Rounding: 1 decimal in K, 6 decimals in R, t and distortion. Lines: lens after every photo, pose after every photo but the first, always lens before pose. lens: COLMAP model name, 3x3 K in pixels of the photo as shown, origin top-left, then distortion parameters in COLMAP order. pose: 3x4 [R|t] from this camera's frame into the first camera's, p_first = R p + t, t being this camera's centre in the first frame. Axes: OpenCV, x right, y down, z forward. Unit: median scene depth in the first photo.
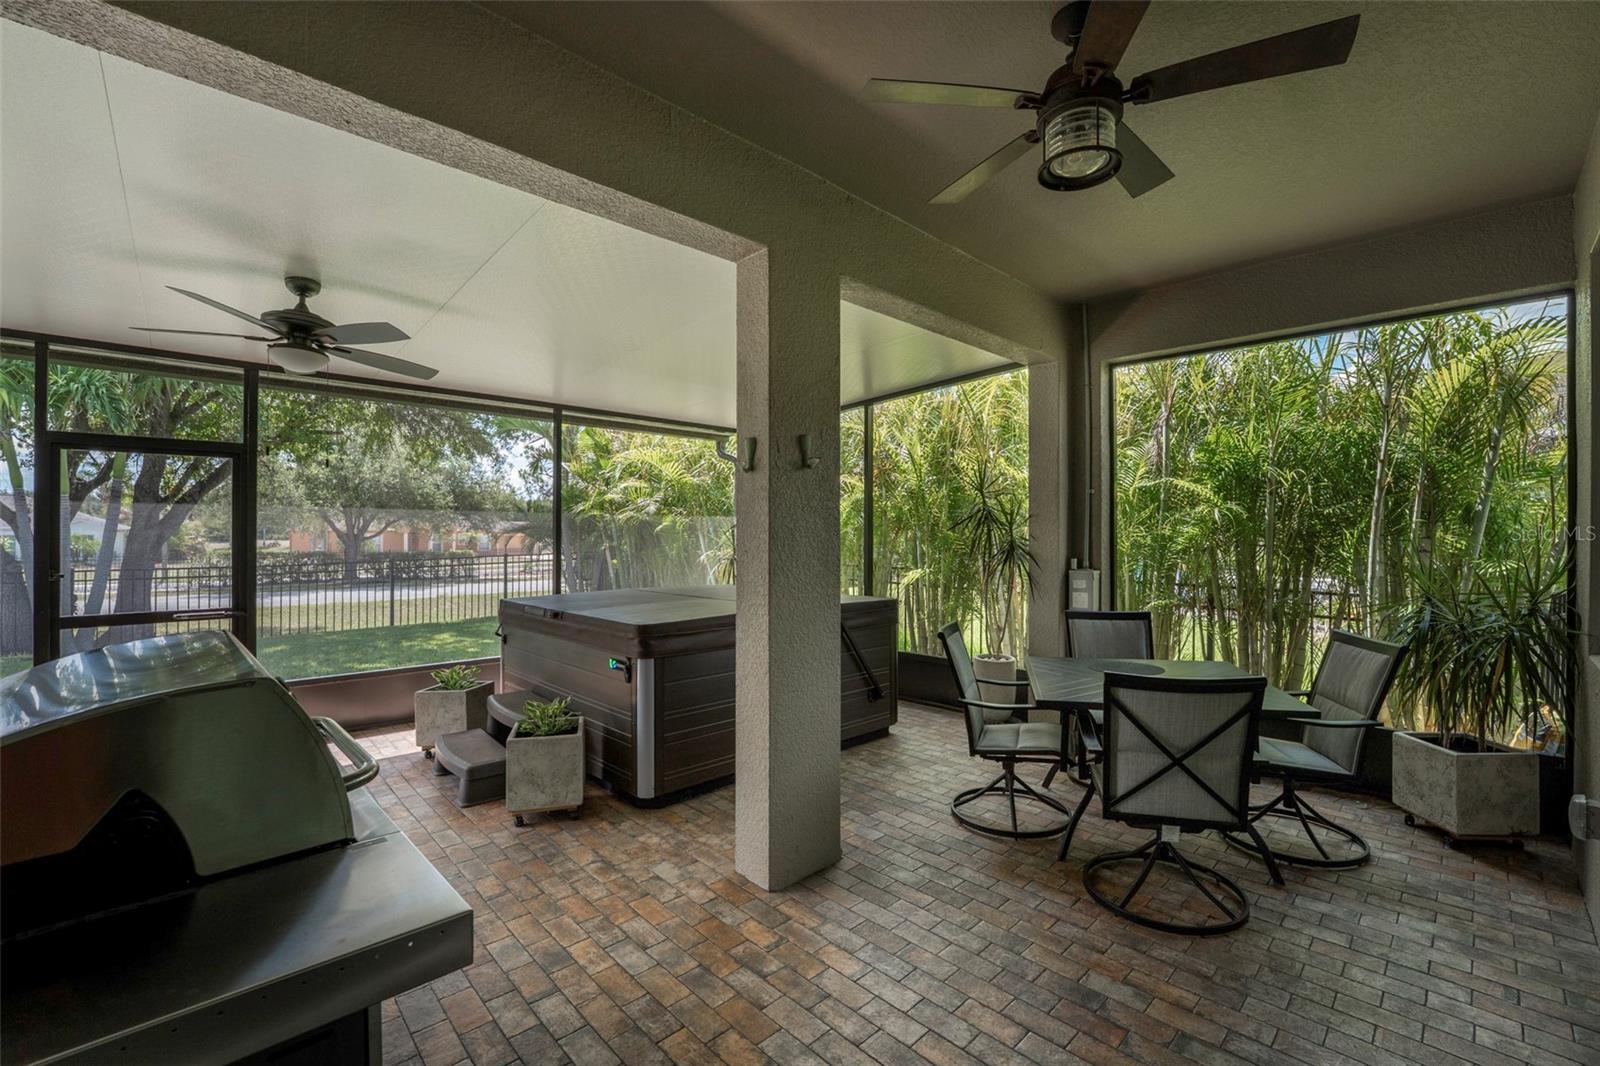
lens RADIAL K [[644.7, 0, 795.1], [0, 644.7, 532.5], [0, 0, 1]] dist [-0.001775, -0.000283]
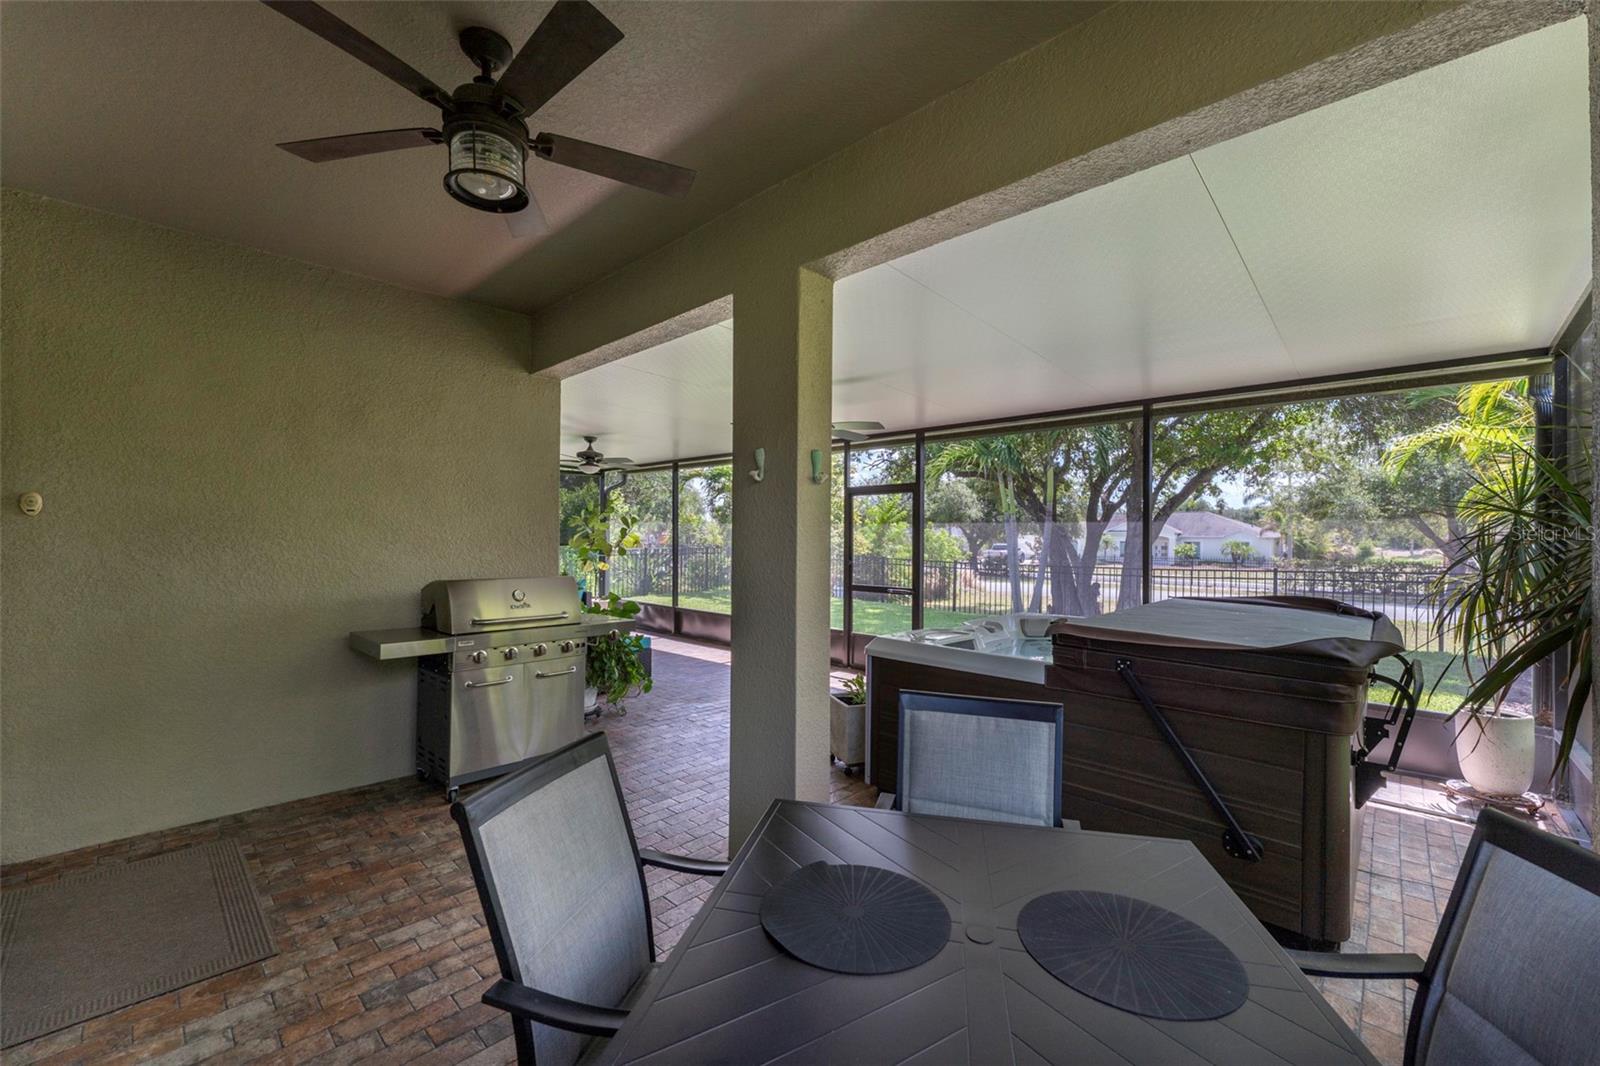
lens RADIAL K [[644.7, 0, 795.1], [0, 644.7, 532.5], [0, 0, 1]] dist [-0.001775, -0.000283]
pose [[0.057838, -0.004841, -0.998314, 0.708984], [-0.006709, 0.999964, -0.005238, -0.009184], [0.998303, 0.007000, 0.057803, 0.673750]]
